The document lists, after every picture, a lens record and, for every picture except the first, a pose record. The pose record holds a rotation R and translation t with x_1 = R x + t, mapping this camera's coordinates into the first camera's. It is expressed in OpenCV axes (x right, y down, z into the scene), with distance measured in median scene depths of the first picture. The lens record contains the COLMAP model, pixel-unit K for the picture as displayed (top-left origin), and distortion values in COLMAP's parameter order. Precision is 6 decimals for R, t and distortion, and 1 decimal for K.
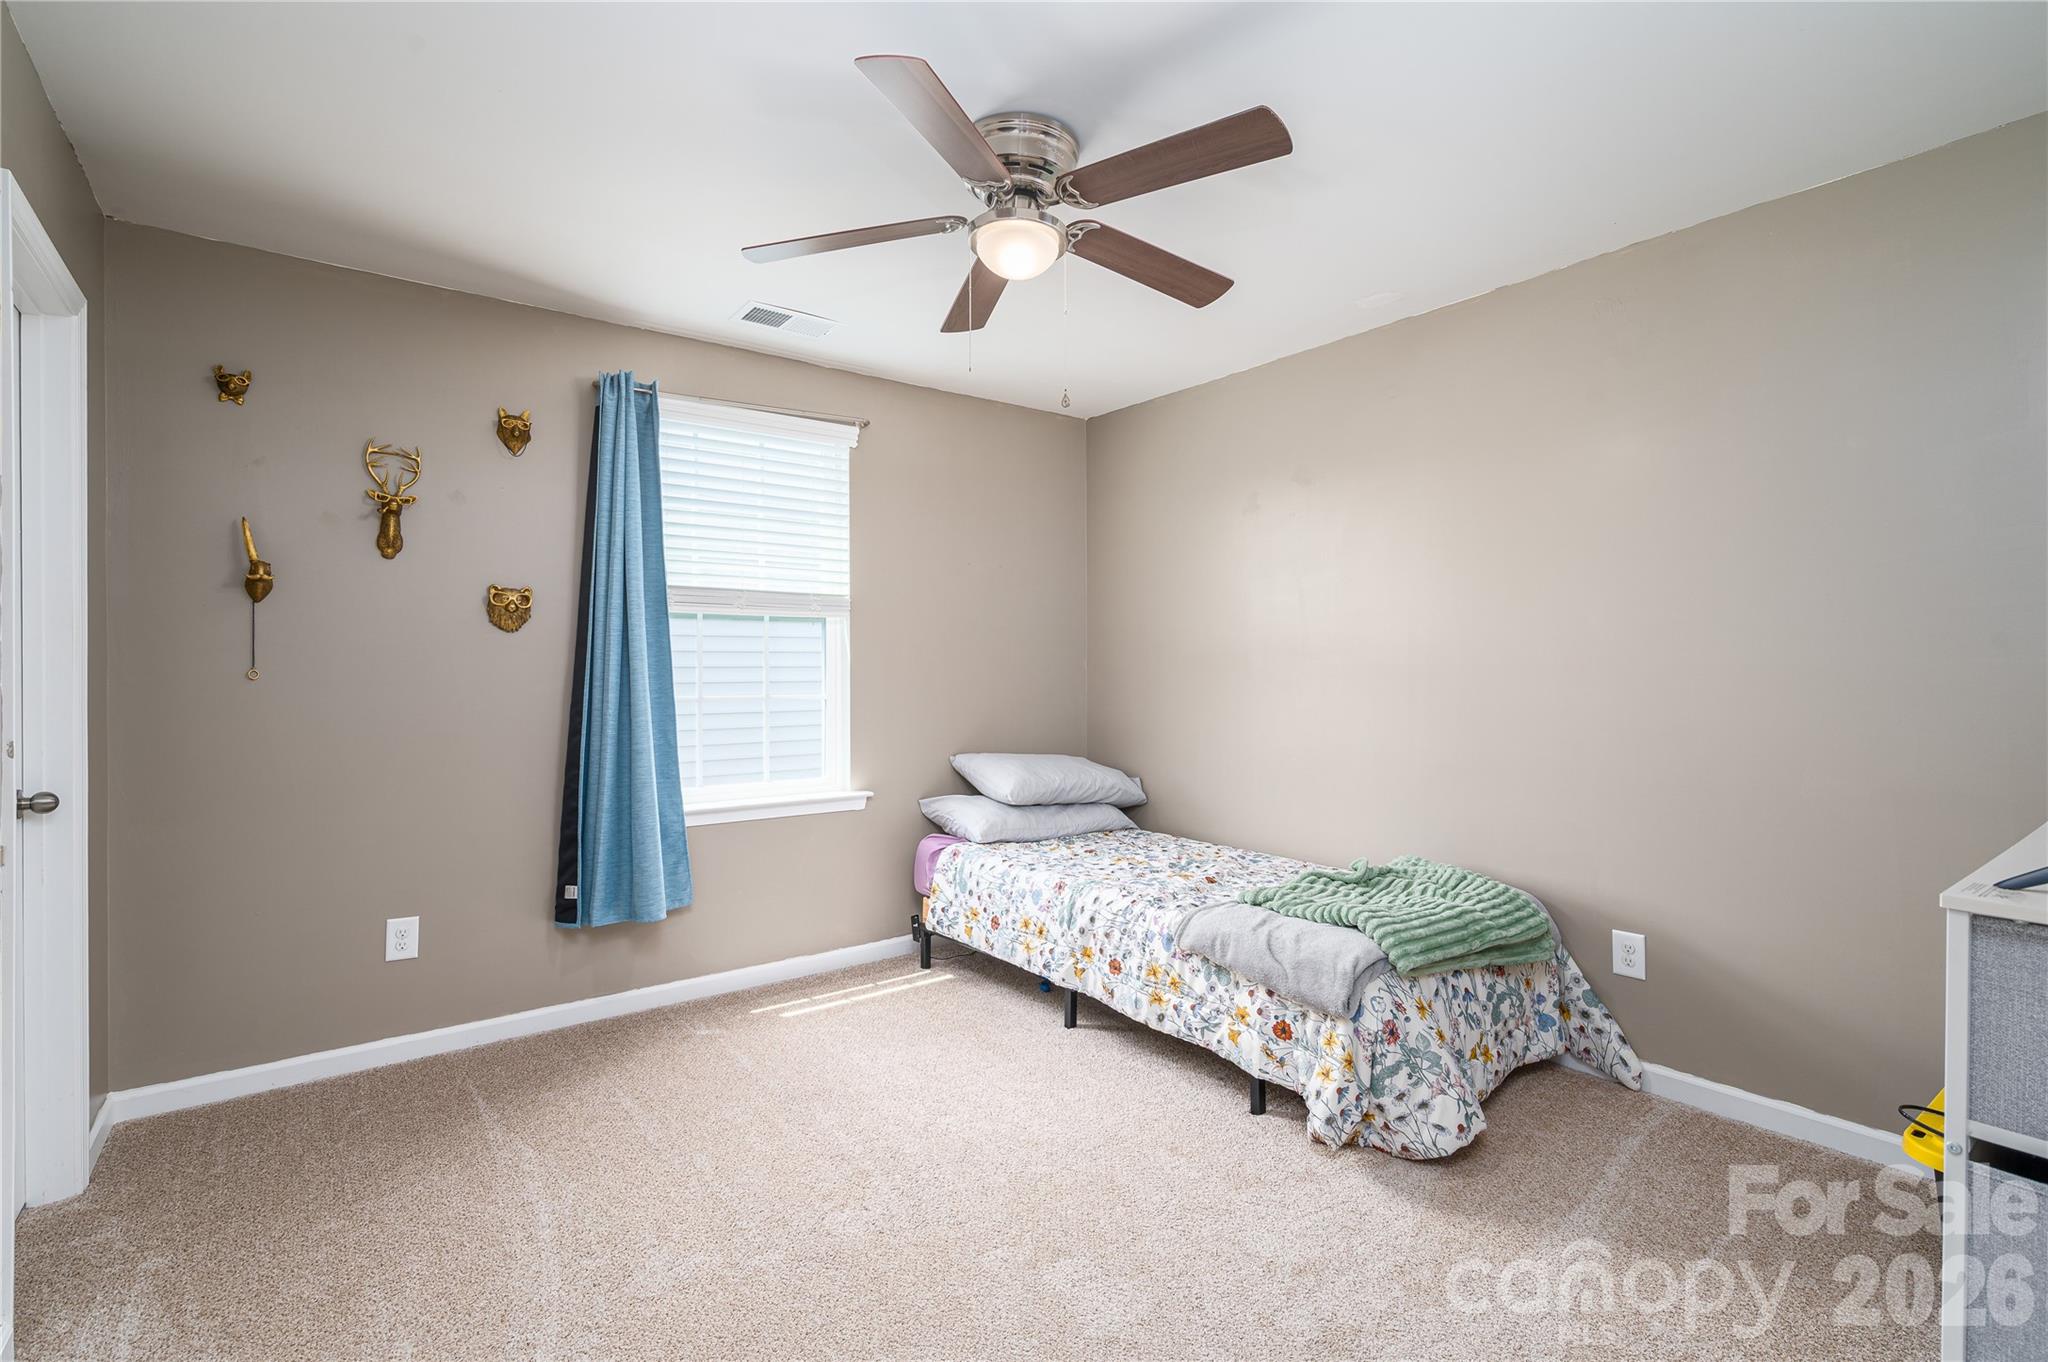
lens RADIAL K [[940.1, 0, 1029.6], [0, 940.1, 672.6], [0, 0, 1]] dist [-0.002507, -0.000386]
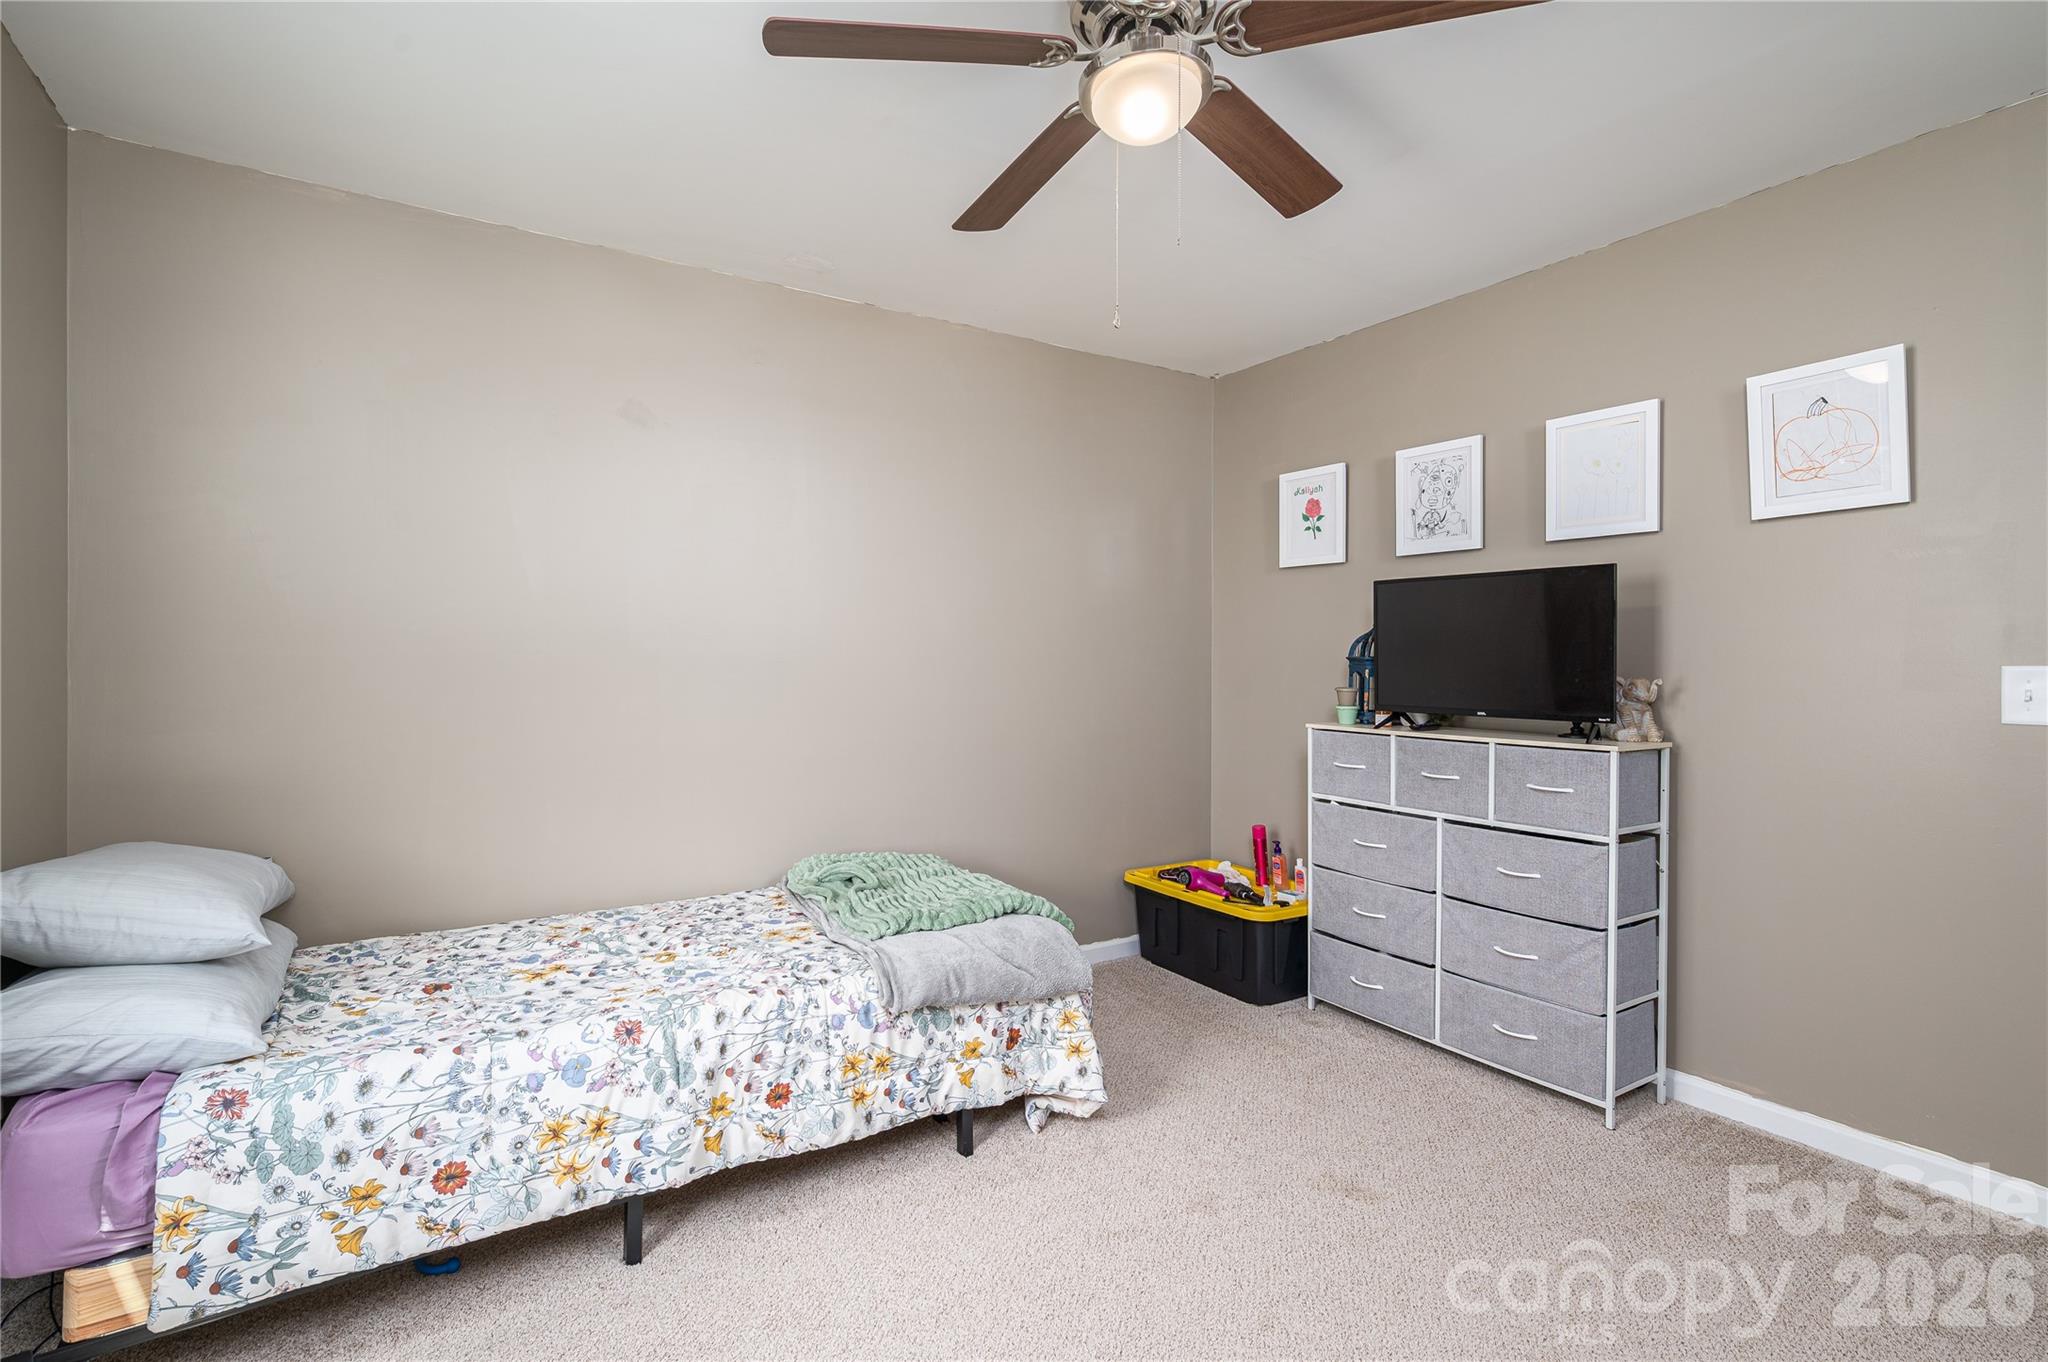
lens RADIAL K [[940.1, 0, 1029.5], [0, 940.1, 675.8], [0, 0, 1]] dist [-0.002507, -0.000386]
pose [[0.087724, -0.011003, 0.996084, -0.548677], [0.003380, 0.999937, 0.010748, 0.000929], [-0.996139, 0.002424, 0.087756, 0.729051]]
